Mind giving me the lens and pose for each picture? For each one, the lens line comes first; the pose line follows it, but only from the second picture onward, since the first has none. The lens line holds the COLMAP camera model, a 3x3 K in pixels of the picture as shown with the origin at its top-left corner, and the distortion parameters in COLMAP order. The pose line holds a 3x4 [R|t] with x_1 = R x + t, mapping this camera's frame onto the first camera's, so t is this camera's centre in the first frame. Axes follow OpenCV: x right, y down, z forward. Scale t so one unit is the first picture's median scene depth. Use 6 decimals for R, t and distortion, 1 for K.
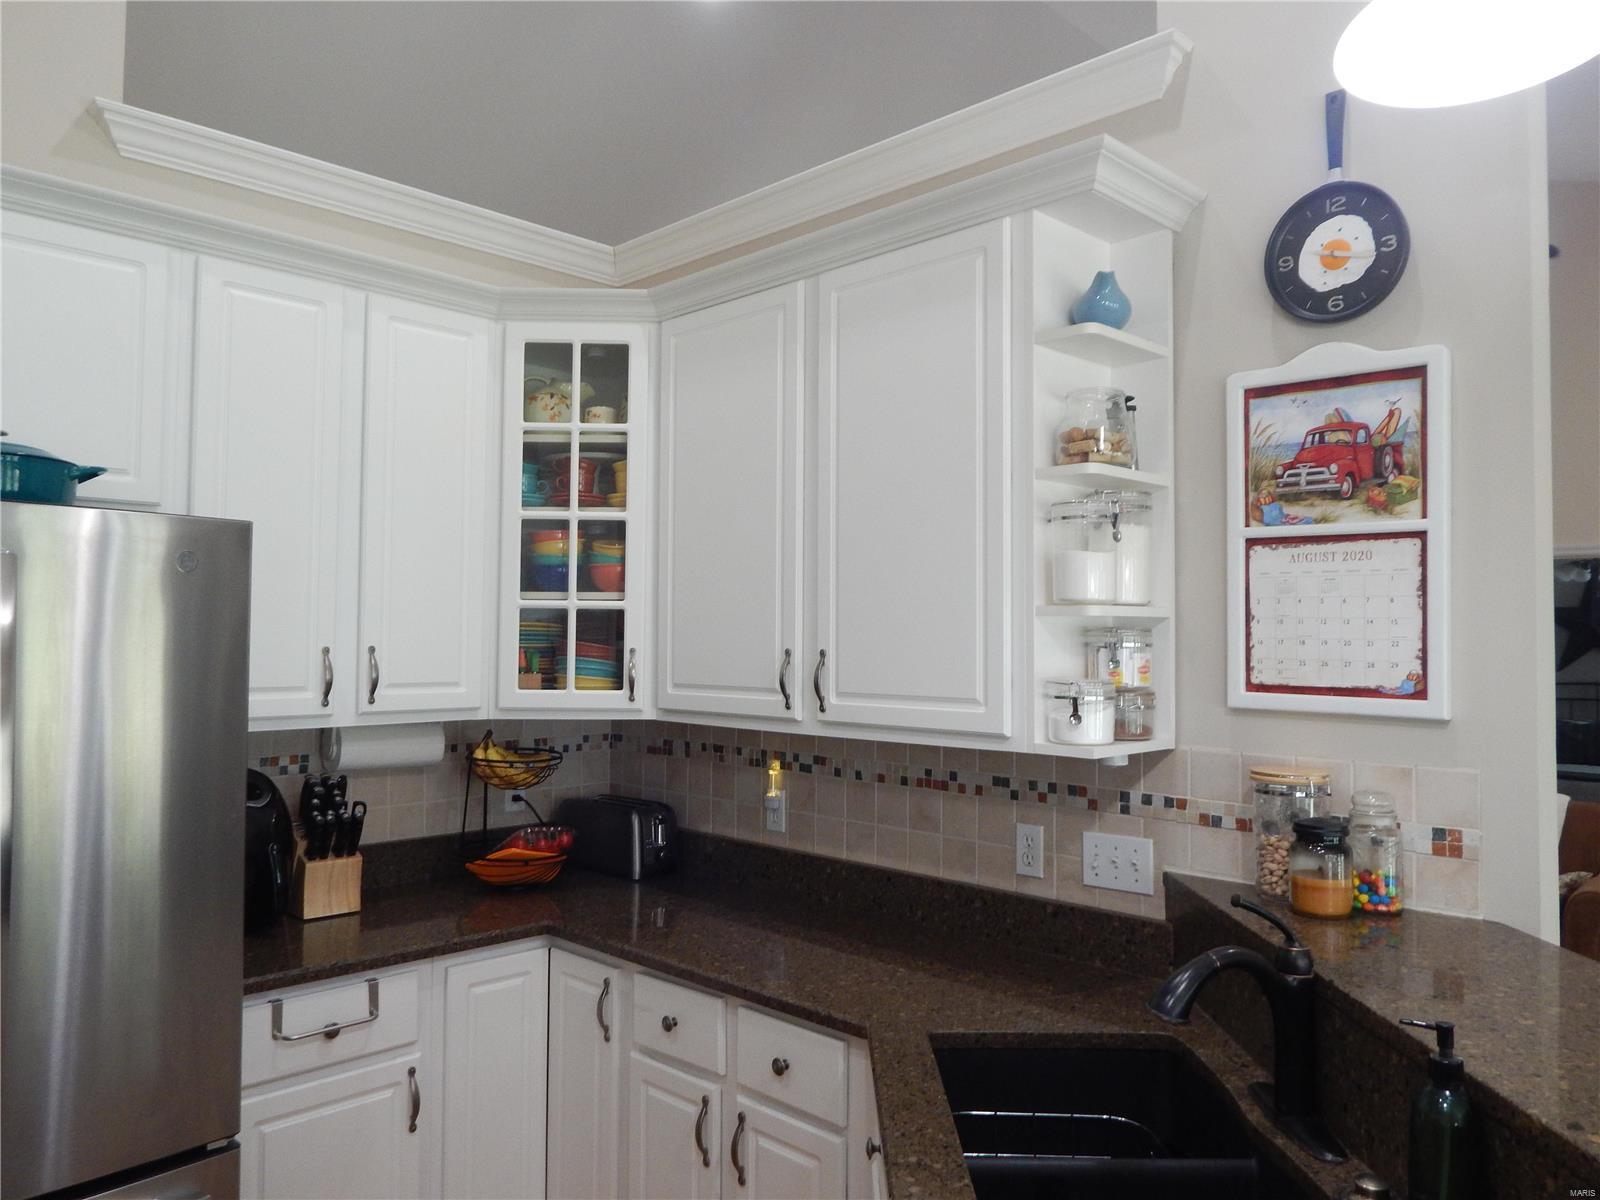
lens RADIAL K [[1155.5, 0, 799.9], [0, 1155.5, 598.1], [0, 0, 1]] dist [-0.005722, -0.002421]
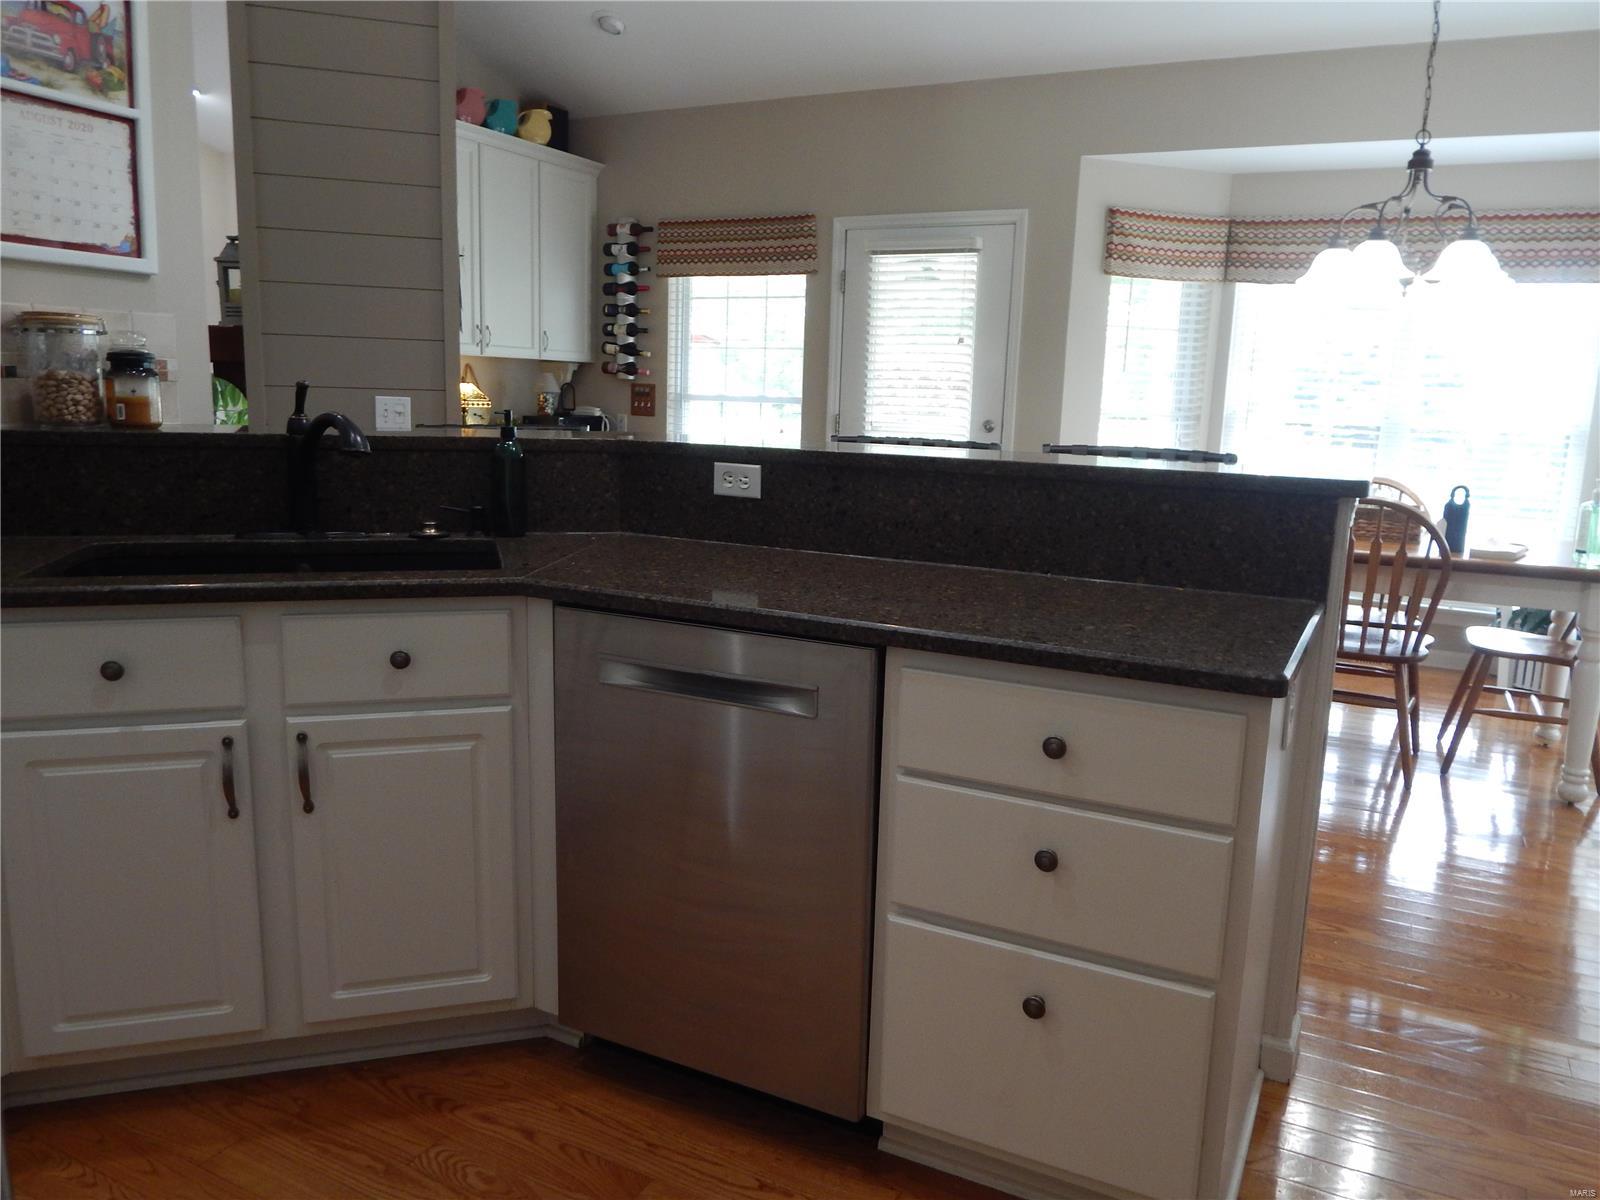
lens RADIAL K [[1155.5, 0, 797.2], [0, 1155.5, 589.5], [0, 0, 1]] dist [-0.005722, -0.002421]
pose [[-0.292162, -0.172447, 0.940693, -0.908004], [-0.058133, 0.984992, 0.162513, 0.194534], [-0.954600, -0.007205, -0.297802, 0.663561]]
